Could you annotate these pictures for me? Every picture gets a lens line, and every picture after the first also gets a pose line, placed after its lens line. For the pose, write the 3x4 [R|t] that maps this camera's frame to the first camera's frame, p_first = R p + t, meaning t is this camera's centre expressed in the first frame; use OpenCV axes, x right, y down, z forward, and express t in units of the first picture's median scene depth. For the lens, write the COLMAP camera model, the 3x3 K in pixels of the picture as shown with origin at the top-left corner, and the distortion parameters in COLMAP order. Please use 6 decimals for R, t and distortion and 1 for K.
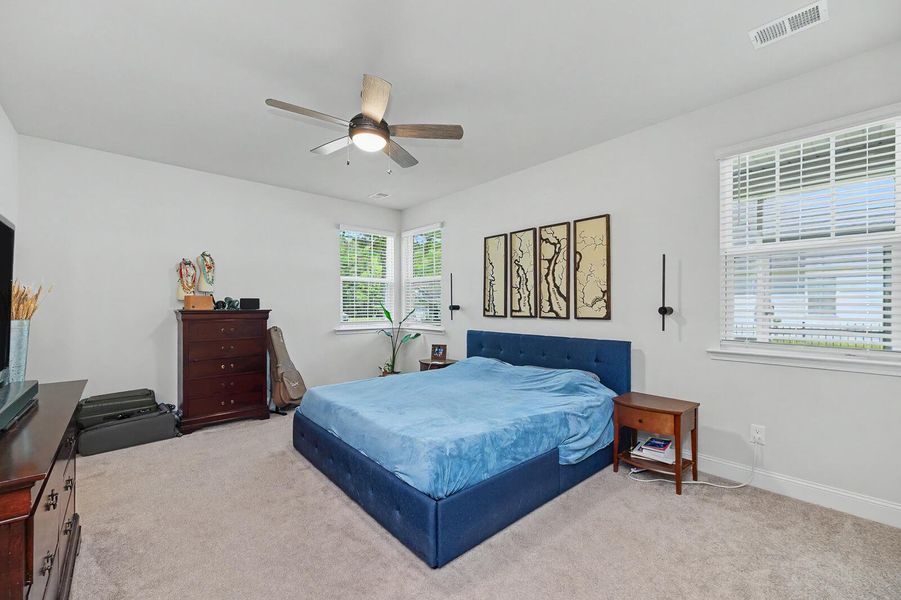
lens RADIAL K [[361.7, 0, 450.4], [0, 361.7, 304.7], [0, 0, 1]] dist [0.006544, 0.000076]
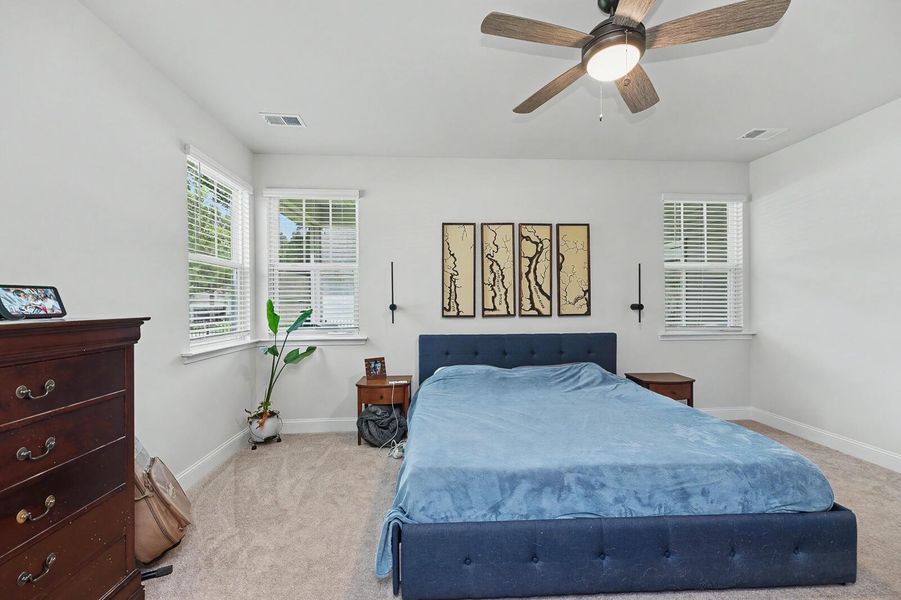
lens RADIAL K [[361.7, 0, 455.5], [0, 361.7, 298.2], [0, 0, 1]] dist [0.006544, 0.000076]
pose [[0.630604, 0.006181, 0.776080, -0.606400], [0.003122, 0.999940, -0.010500, -0.002658], [-0.776098, 0.009045, 0.630547, 0.506650]]
